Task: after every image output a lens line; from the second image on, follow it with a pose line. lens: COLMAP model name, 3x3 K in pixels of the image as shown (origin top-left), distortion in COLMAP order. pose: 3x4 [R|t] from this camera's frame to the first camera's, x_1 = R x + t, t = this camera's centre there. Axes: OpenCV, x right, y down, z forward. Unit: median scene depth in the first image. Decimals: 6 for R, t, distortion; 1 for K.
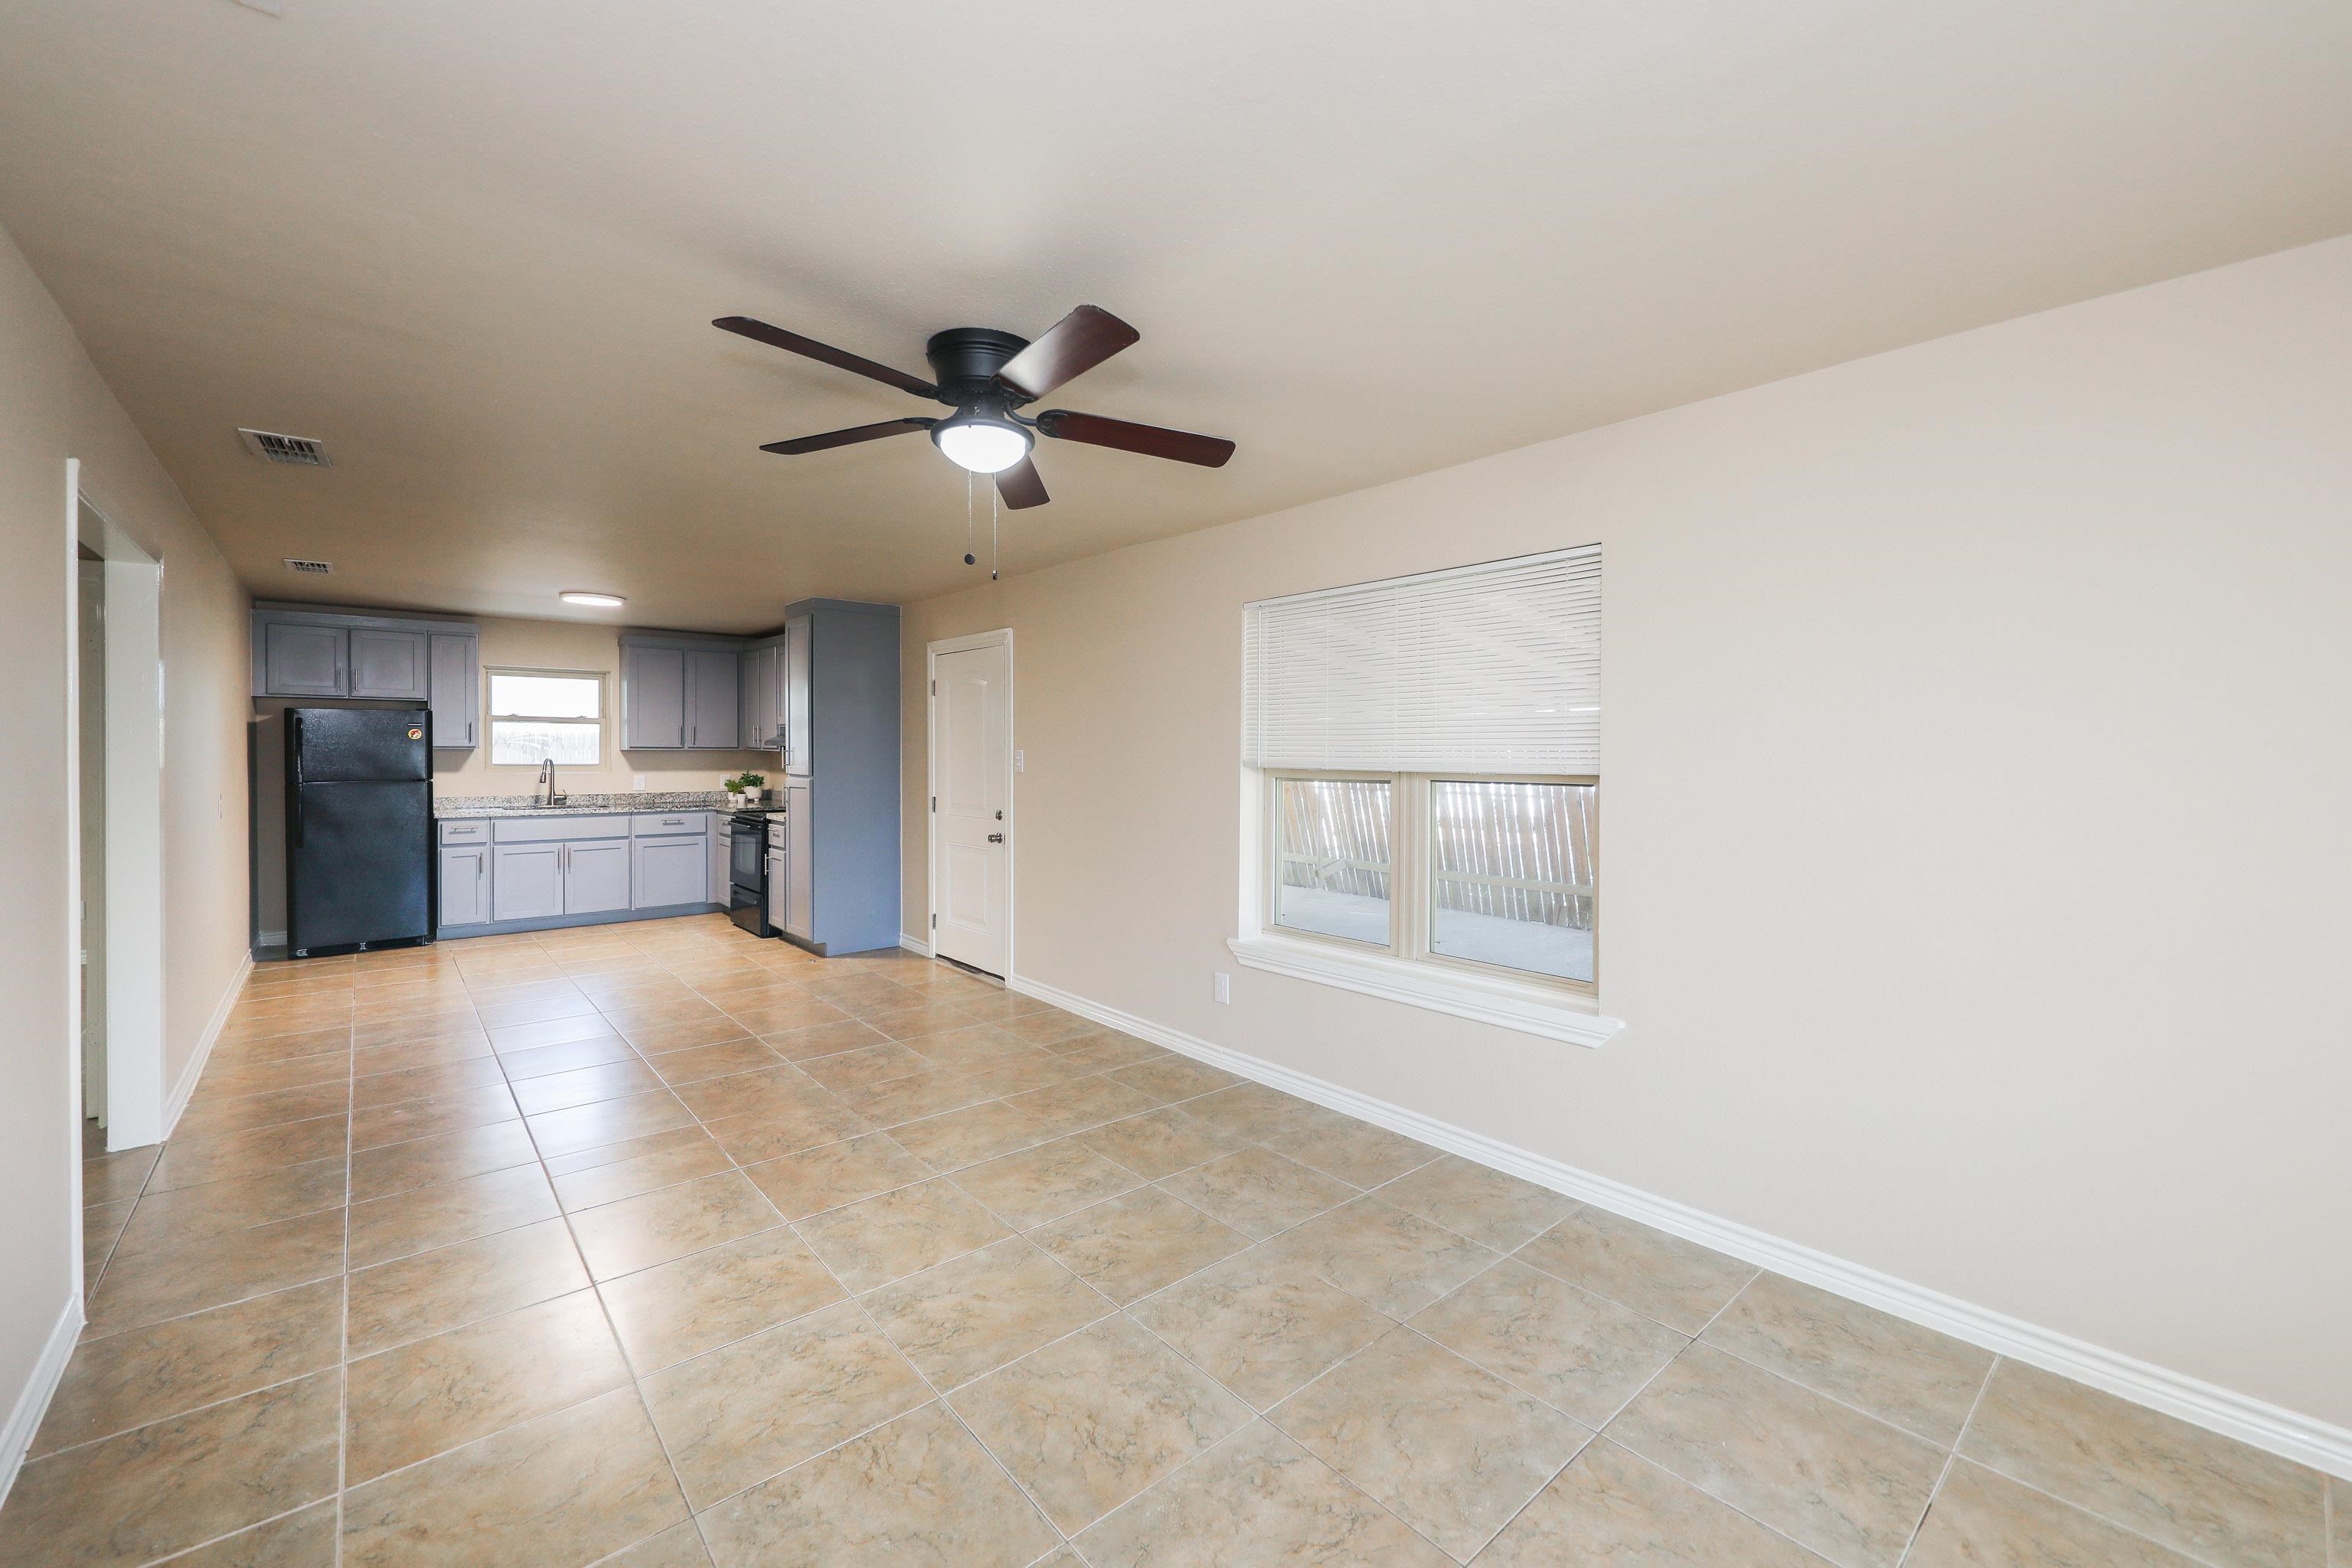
lens RADIAL K [[967.1, 0, 1207.2], [0, 967.1, 756.8], [0, 0, 1]] dist [0.013080, -0.006706]
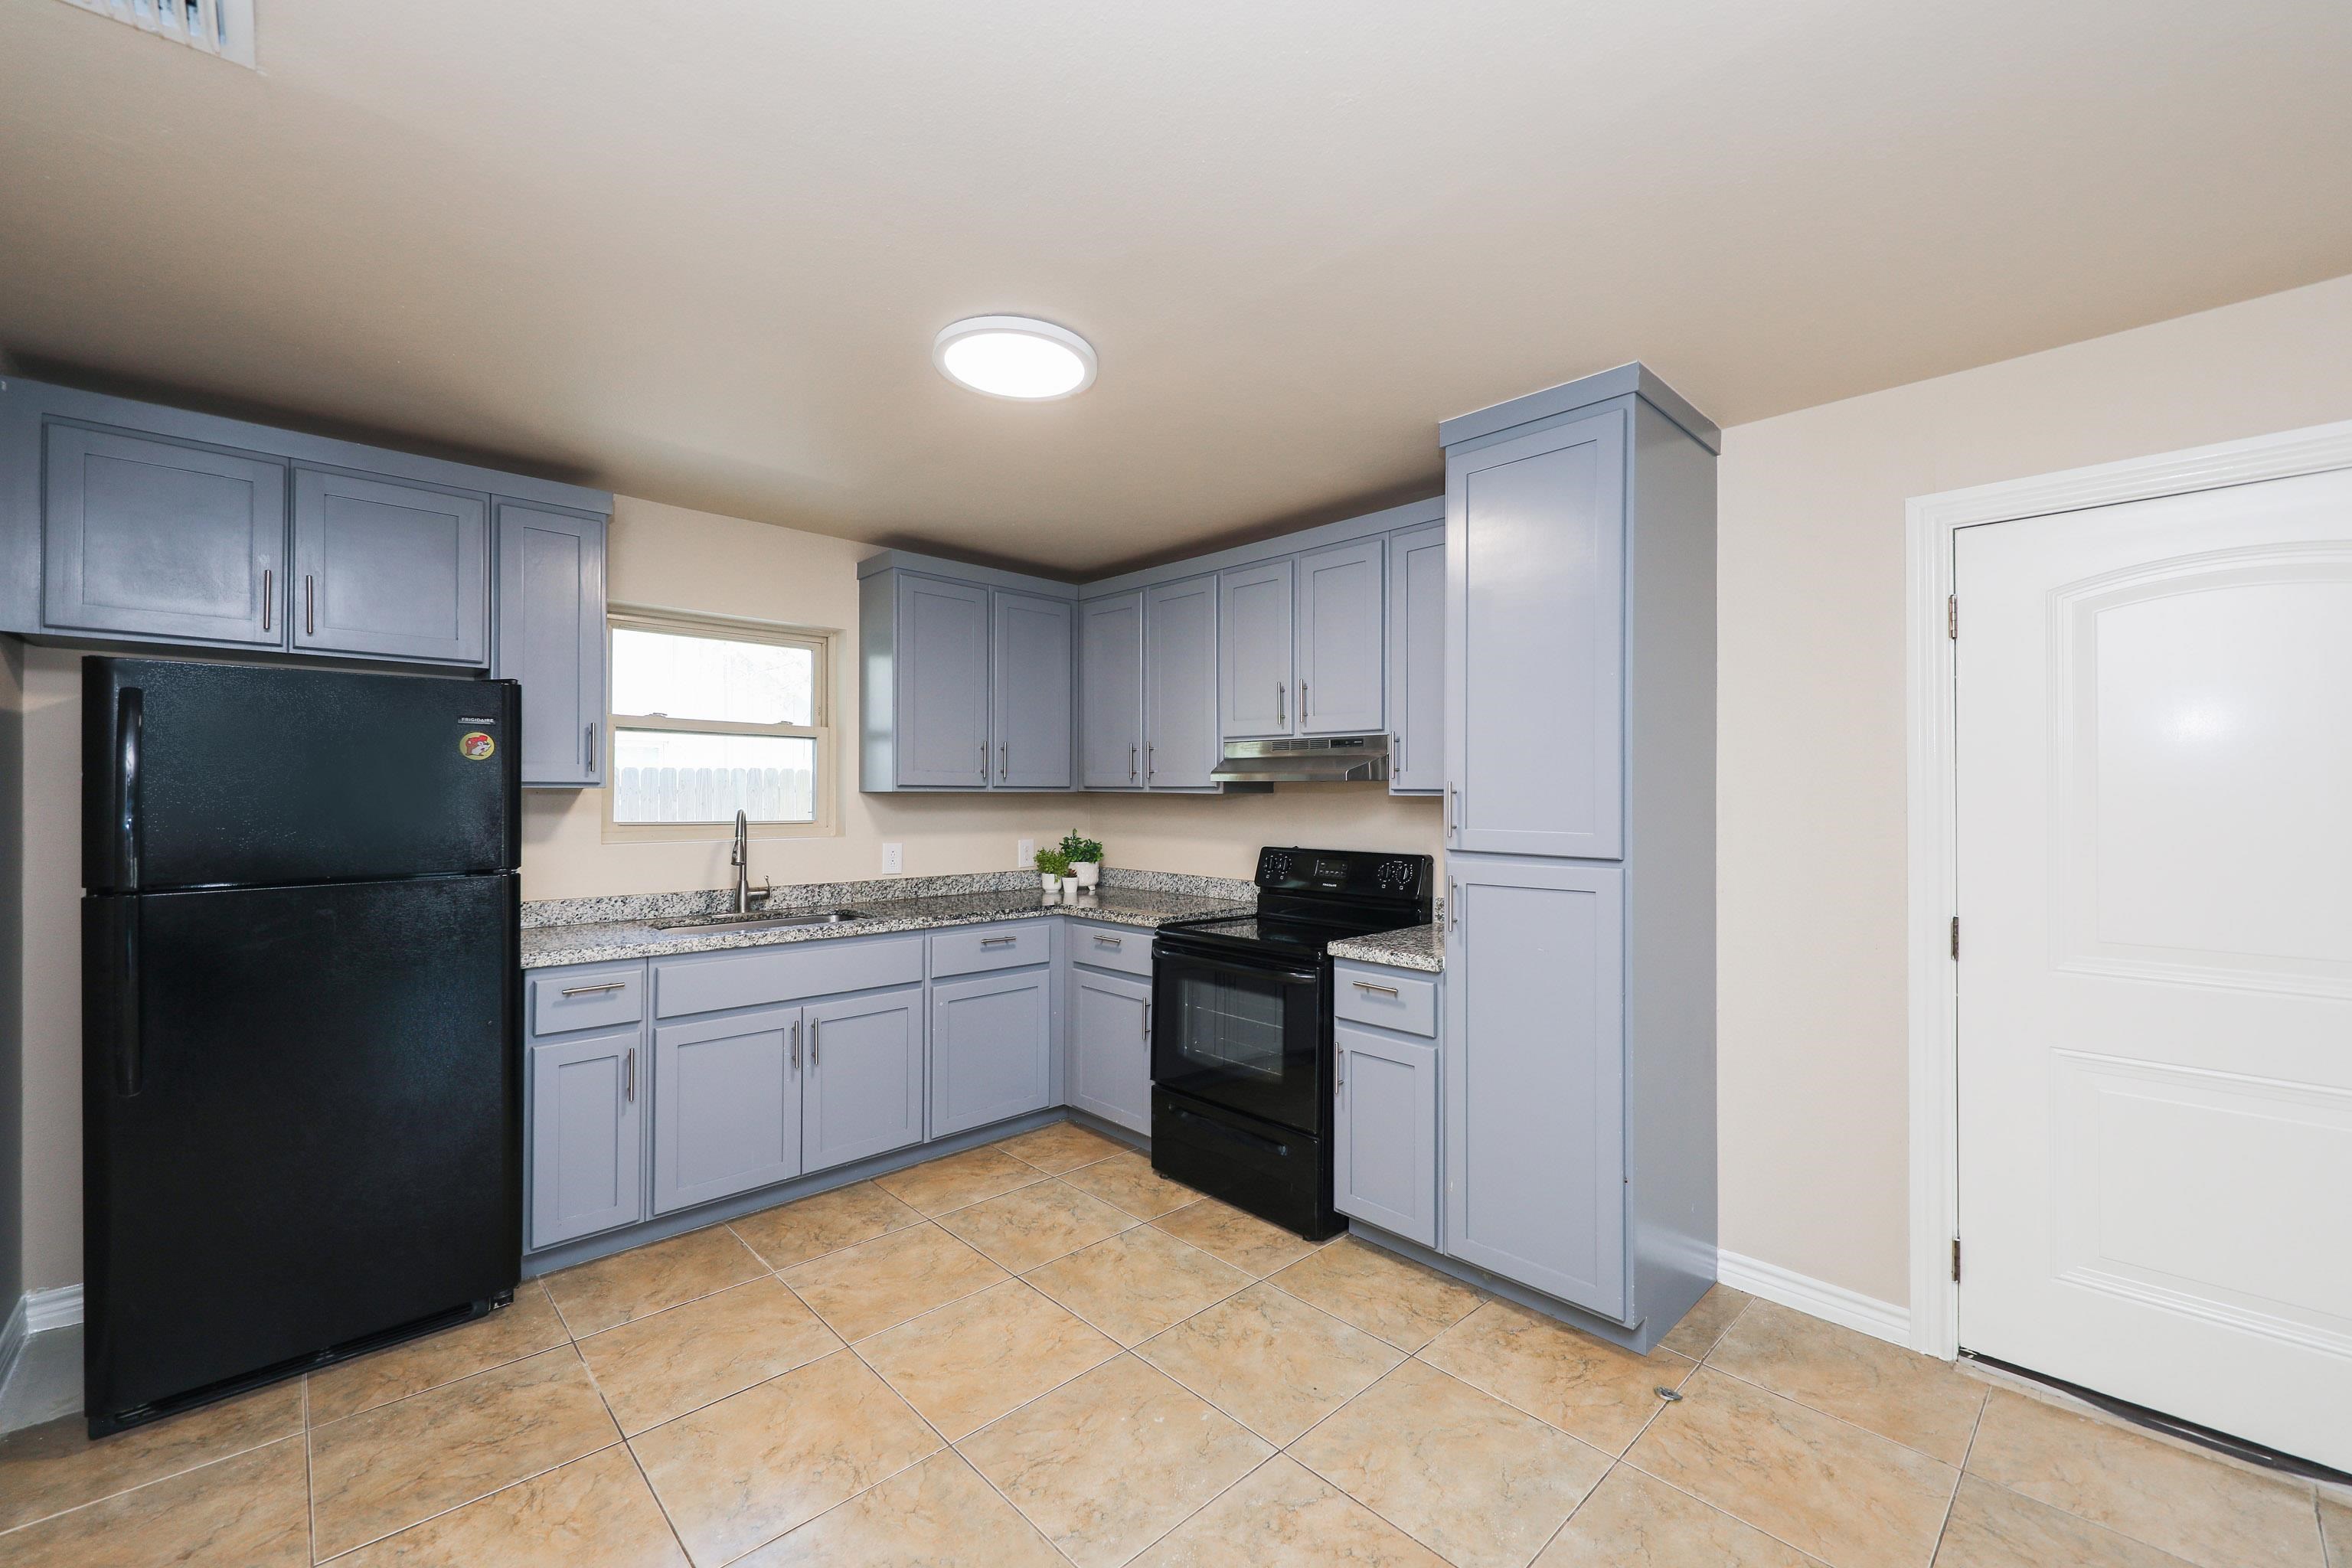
lens RADIAL K [[967.1, 0, 1193.9], [0, 967.1, 798.4], [0, 0, 1]] dist [0.013080, -0.006706]
pose [[0.999305, -0.003041, 0.037139, -0.576976], [0.003205, 0.999985, -0.004376, -0.000954], [-0.037125, 0.004492, 0.999301, 0.644494]]
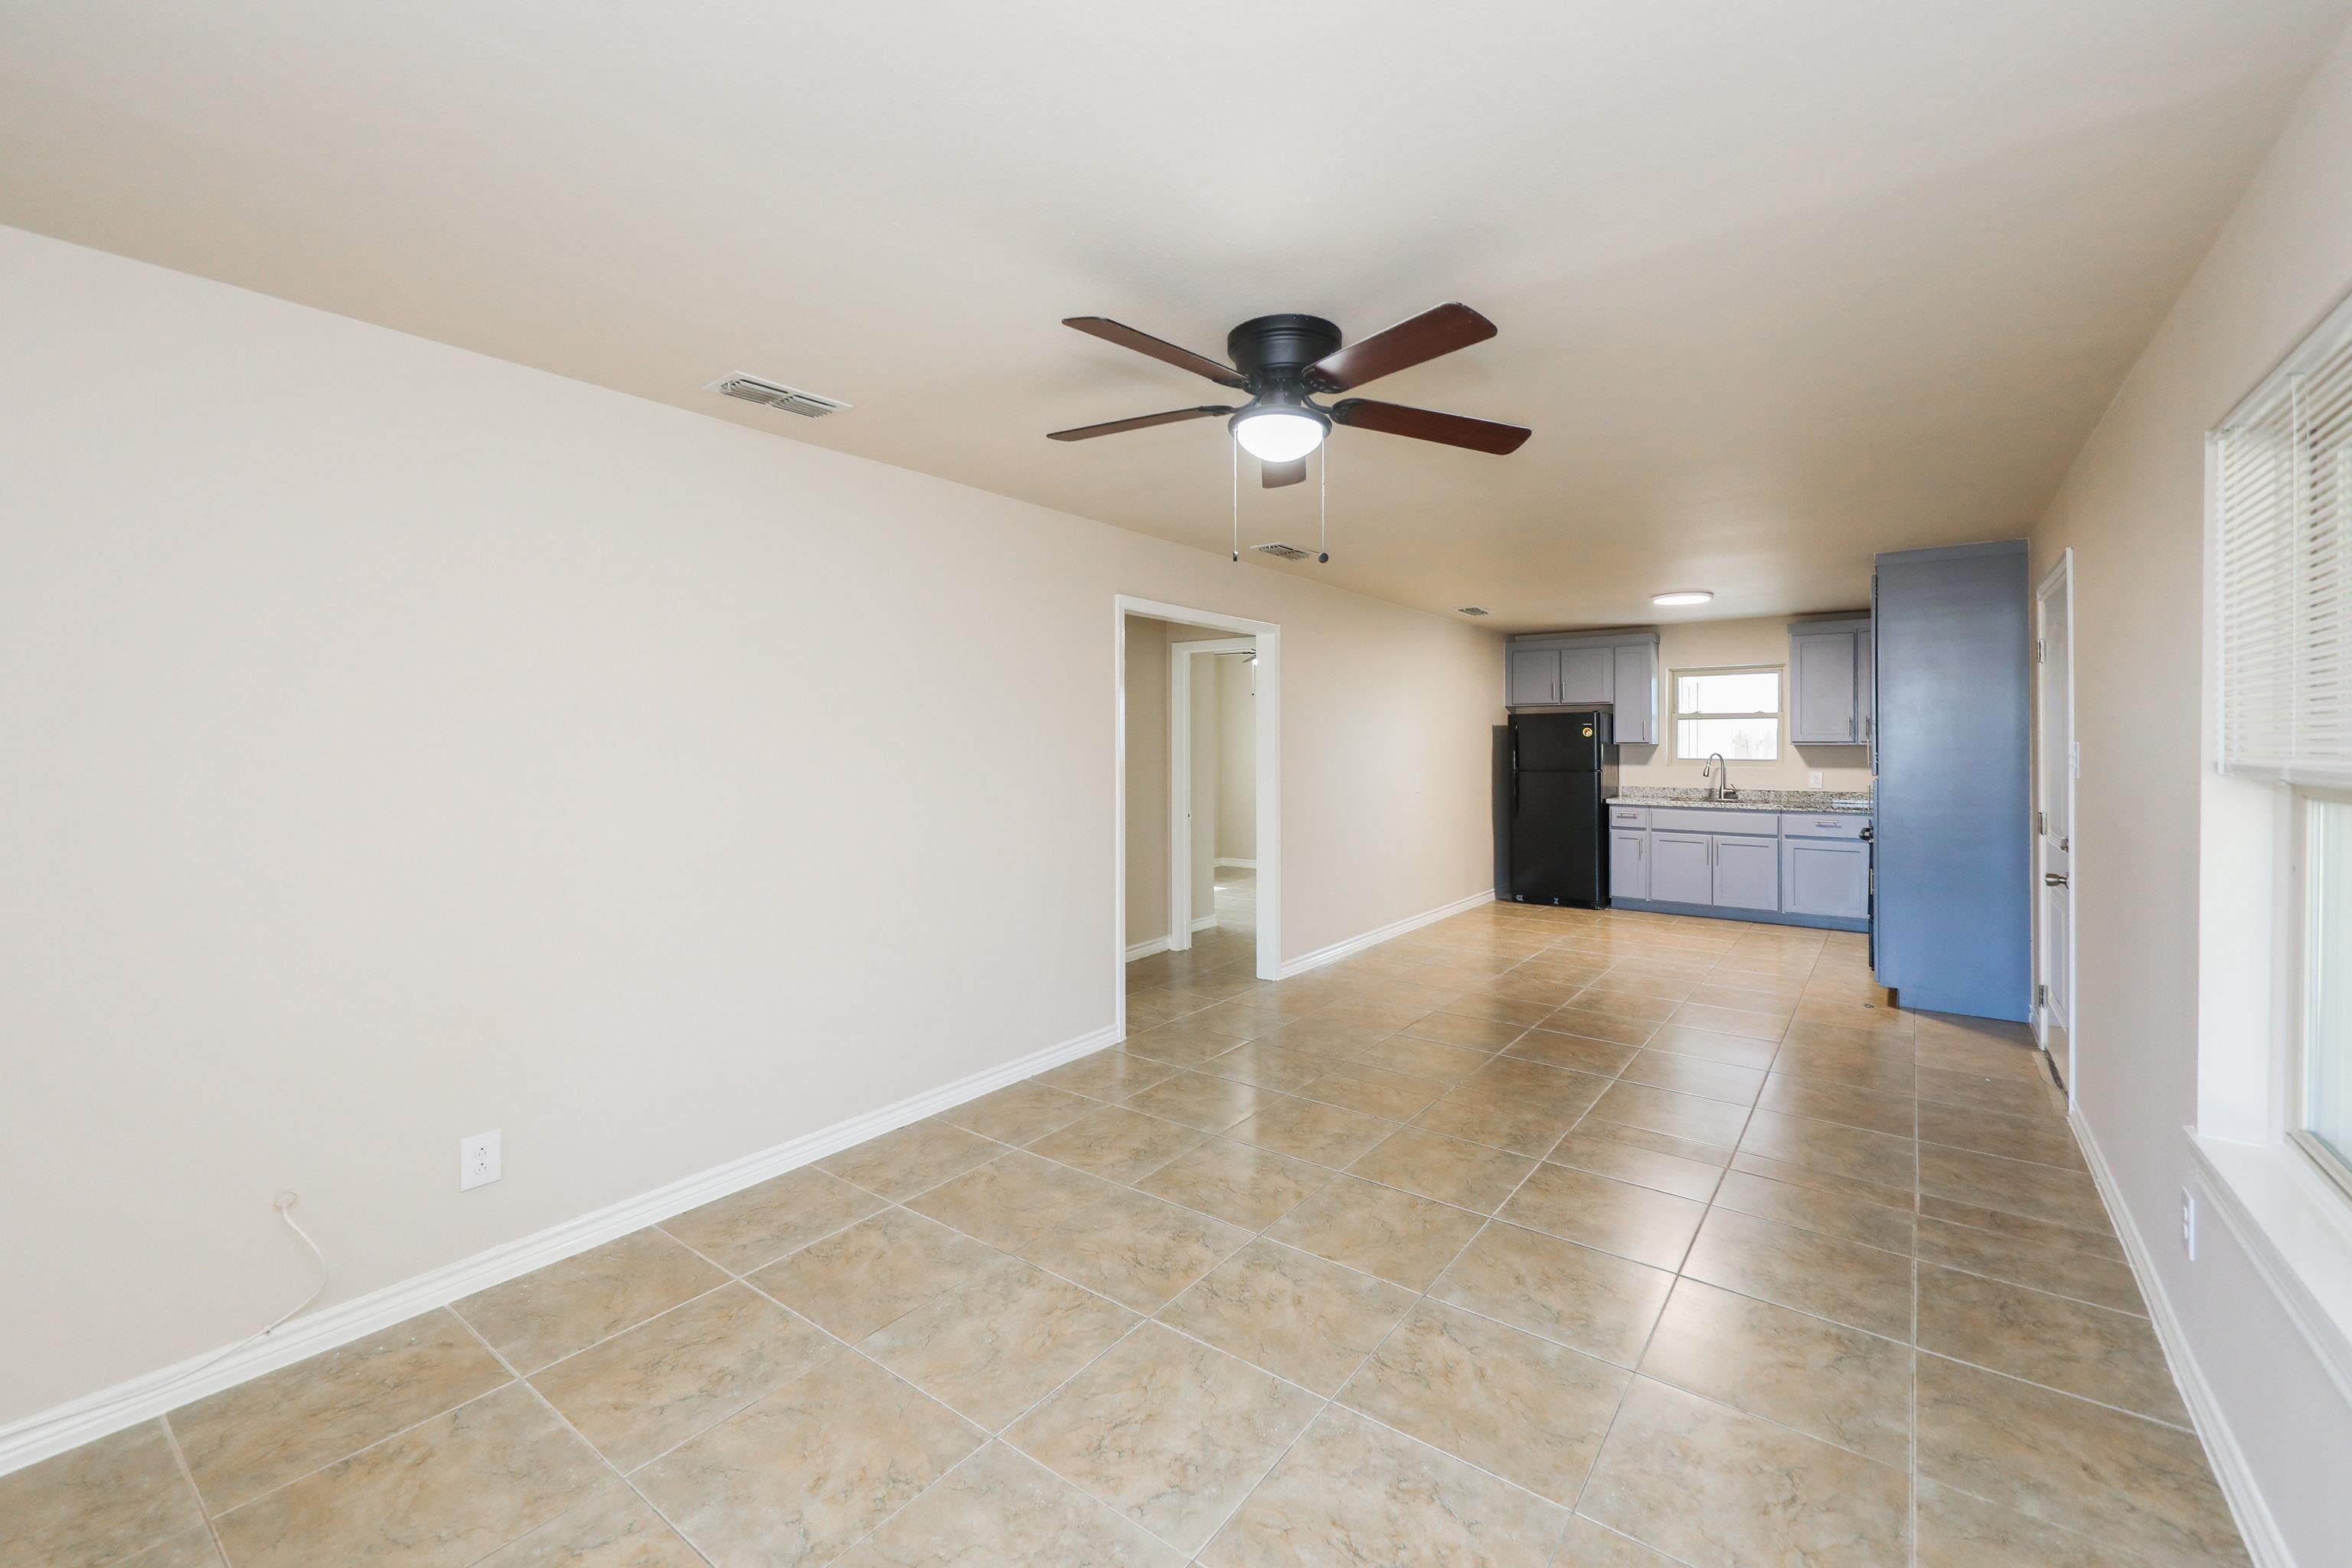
lens RADIAL K [[967.1, 0, 1157.6], [0, 967.1, 732.2], [0, 0, 1]] dist [0.013080, -0.006706]
pose [[0.184368, -0.015302, -0.982738, 0.277210], [-0.006913, 0.999834, -0.016865, 0.000923], [0.982833, 0.009903, 0.184232, 0.264159]]
